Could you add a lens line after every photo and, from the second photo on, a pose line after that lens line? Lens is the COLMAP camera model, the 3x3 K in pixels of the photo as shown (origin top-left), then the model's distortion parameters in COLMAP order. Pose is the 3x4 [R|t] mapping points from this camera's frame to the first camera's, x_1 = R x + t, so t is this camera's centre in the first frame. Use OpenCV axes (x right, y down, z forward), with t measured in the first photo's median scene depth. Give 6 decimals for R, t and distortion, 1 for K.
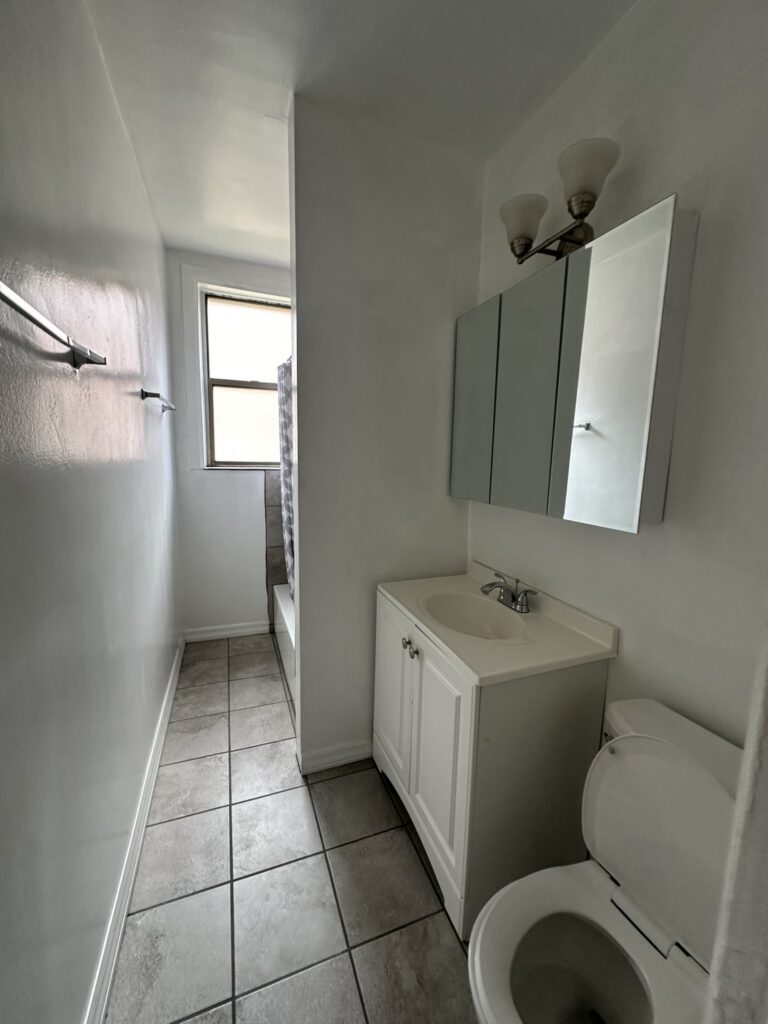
lens RADIAL K [[408.1, 0, 382.9], [0, 408.1, 510.6], [0, 0, 1]] dist [-0.005418, 0.000525]
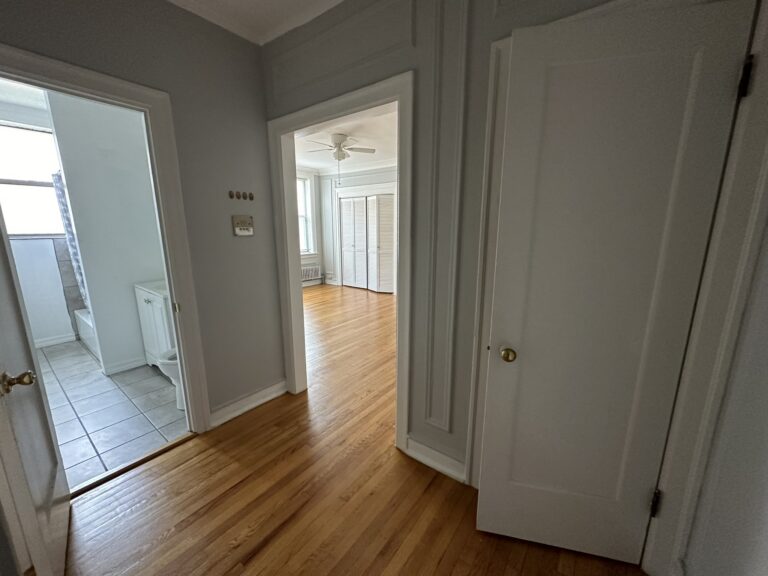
lens RADIAL K [[306.1, 0, 384.0], [0, 306.1, 288.0], [0, 0, 1]] dist [-0.005418, 0.000525]
pose [[0.848067, -0.131018, 0.513436, 0.179715], [0.095573, 0.990880, 0.094988, 0.106131], [-0.521199, -0.031486, 0.852854, -0.723233]]
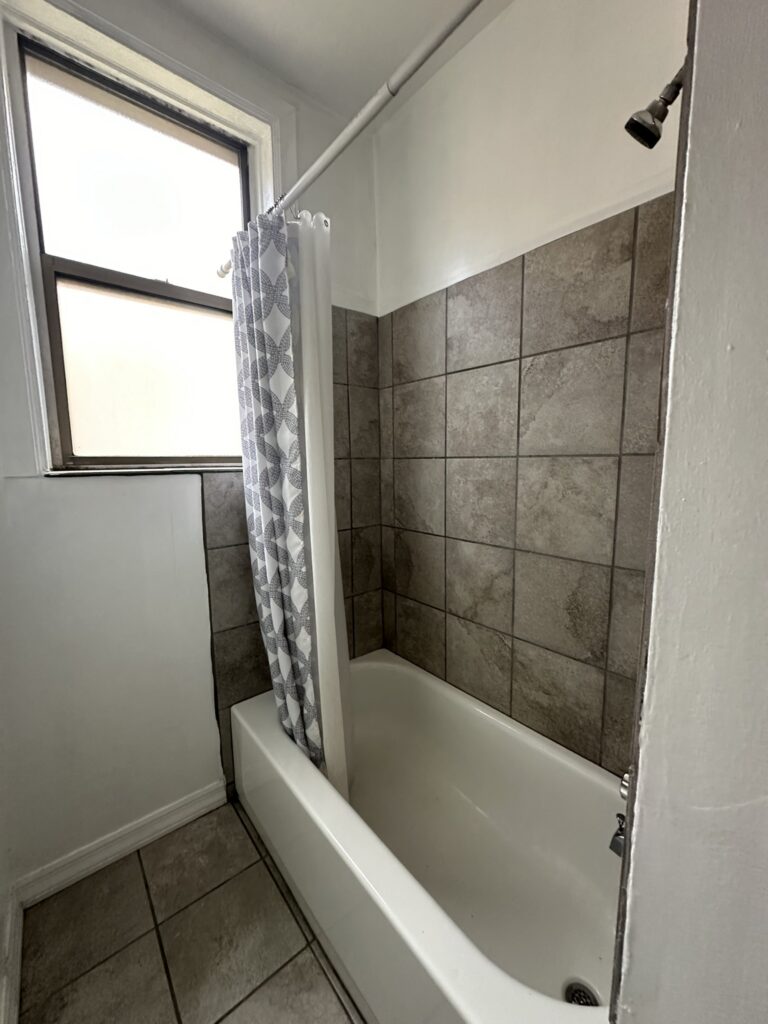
lens RADIAL K [[406.6, 0, 384.0], [0, 406.6, 512.0], [0, 0, 1]] dist [-0.000538, 0.000012]
pose [[0.946202, -0.071409, 0.315597, -0.251014], [0.074881, 0.997192, 0.001127, -0.040956], [-0.314792, 0.022566, 0.948892, 0.510379]]
